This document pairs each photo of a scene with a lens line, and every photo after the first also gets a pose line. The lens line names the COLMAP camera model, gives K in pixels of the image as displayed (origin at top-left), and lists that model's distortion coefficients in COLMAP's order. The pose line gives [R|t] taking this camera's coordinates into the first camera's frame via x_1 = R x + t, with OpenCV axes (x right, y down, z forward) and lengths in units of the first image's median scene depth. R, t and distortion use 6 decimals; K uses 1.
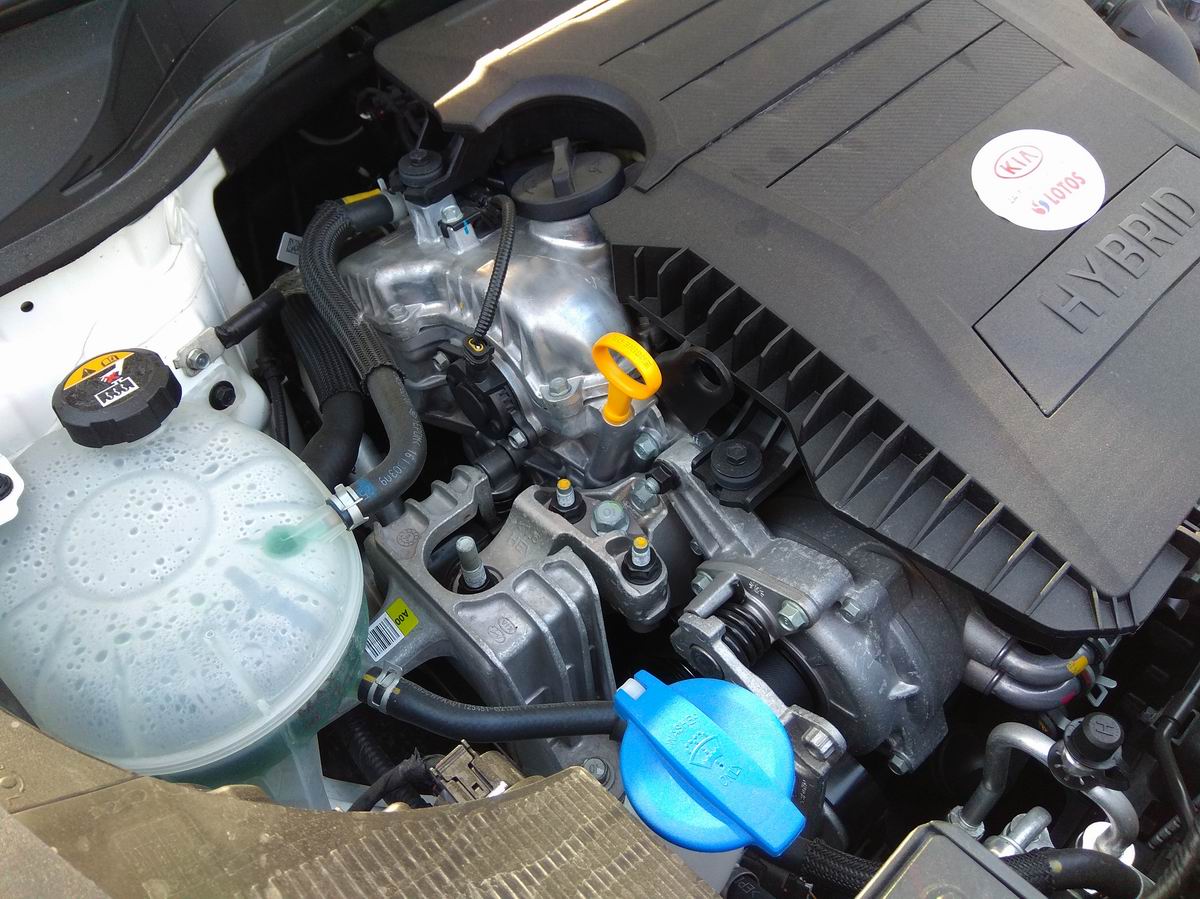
lens RADIAL K [[990.9, 0, 596.8], [0, 990.9, 454.0], [0, 0, 1]] dist [0.050689, -0.132351]
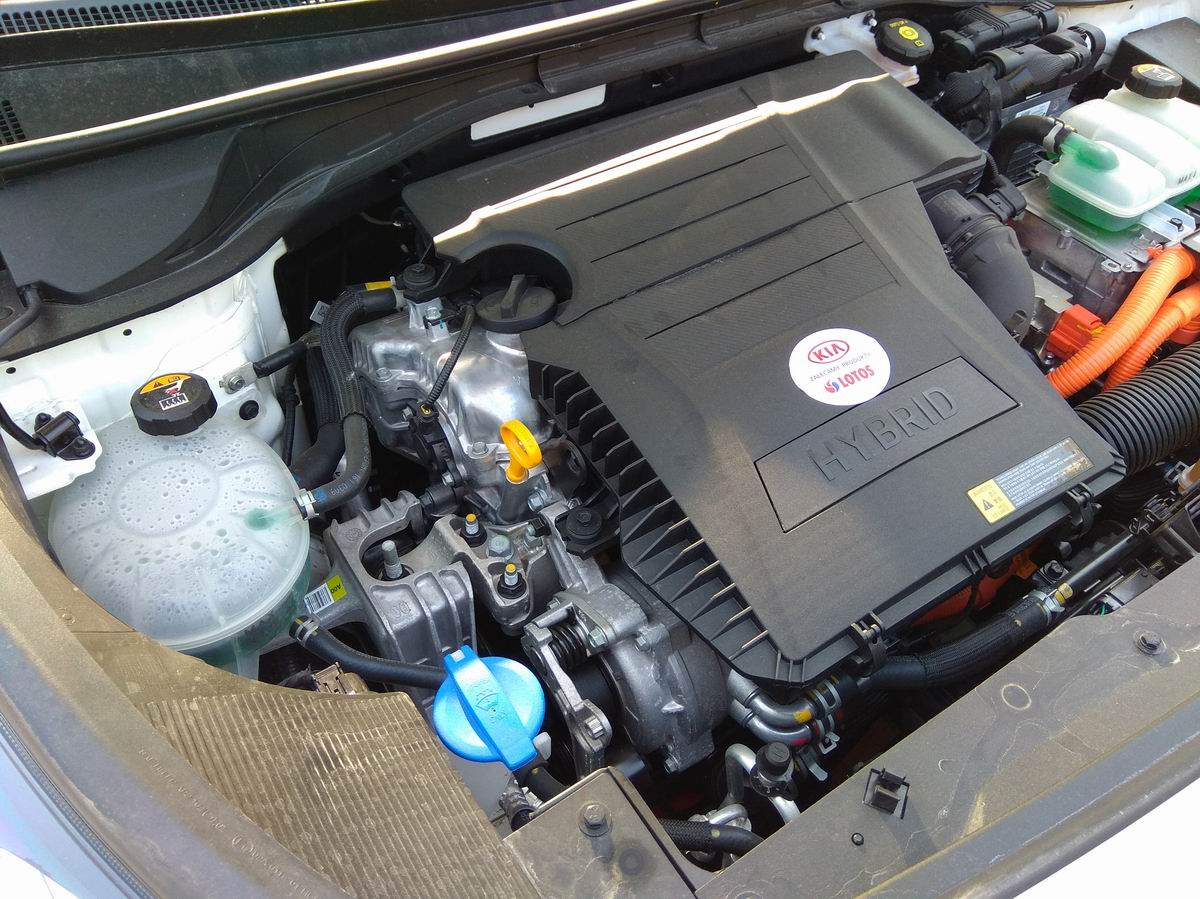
lens RADIAL K [[990.9, 0, 603.6], [0, 990.9, 447.7], [0, 0, 1]] dist [0.050689, -0.132351]
pose [[0.982072, 0.182841, -0.045867, 0.212407], [-0.184939, 0.981643, -0.046626, -0.038597], [0.036499, 0.054272, 0.997859, -0.424965]]
